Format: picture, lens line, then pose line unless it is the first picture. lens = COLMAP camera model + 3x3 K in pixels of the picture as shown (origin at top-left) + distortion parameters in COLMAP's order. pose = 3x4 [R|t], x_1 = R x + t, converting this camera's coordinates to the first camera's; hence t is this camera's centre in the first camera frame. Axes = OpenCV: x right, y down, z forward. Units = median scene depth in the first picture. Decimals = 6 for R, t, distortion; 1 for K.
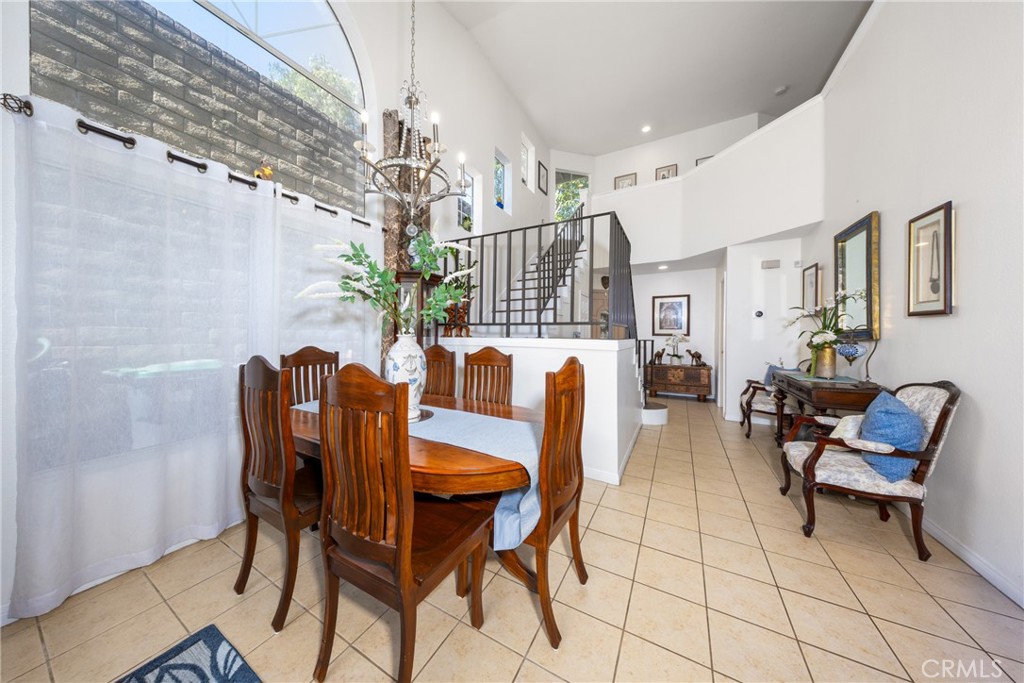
lens RADIAL K [[299.6, 0, 512.0], [0, 299.6, 331.0], [0, 0, 1]] dist [-0.001899, -0.000081]
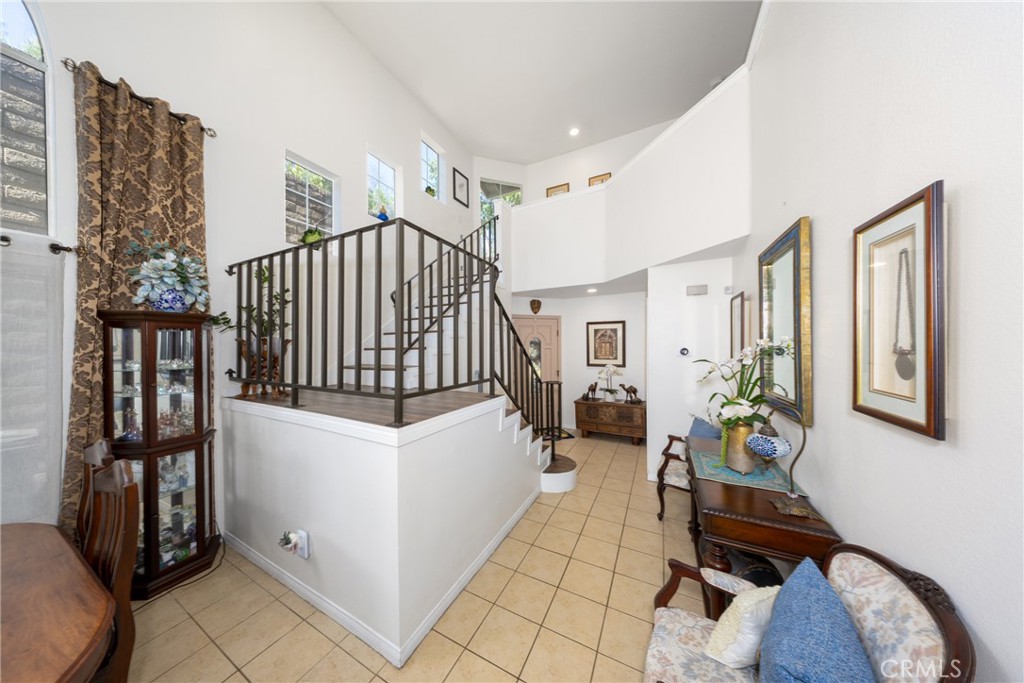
lens RADIAL K [[299.6, 0, 495.5], [0, 299.6, 348.4], [0, 0, 1]] dist [-0.001899, -0.000081]
pose [[0.999311, -0.011139, 0.035404, 0.288610], [0.011093, 0.999937, 0.001475, -0.071855], [-0.035418, -0.001081, 0.999372, 0.211110]]
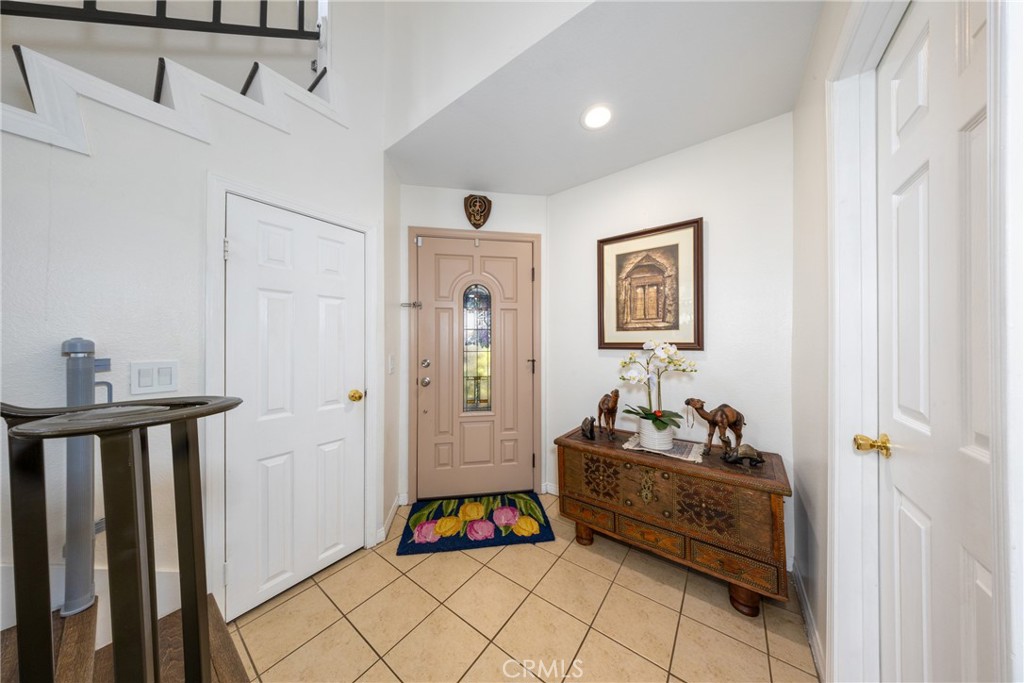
lens RADIAL K [[299.6, 0, 513.2], [0, 299.6, 343.4], [0, 0, 1]] dist [-0.001899, -0.000081]
pose [[0.996229, -0.013582, -0.085695, 0.678795], [0.013381, 0.999906, -0.002911, 0.013709], [0.085726, 0.001754, 0.996317, 1.078633]]
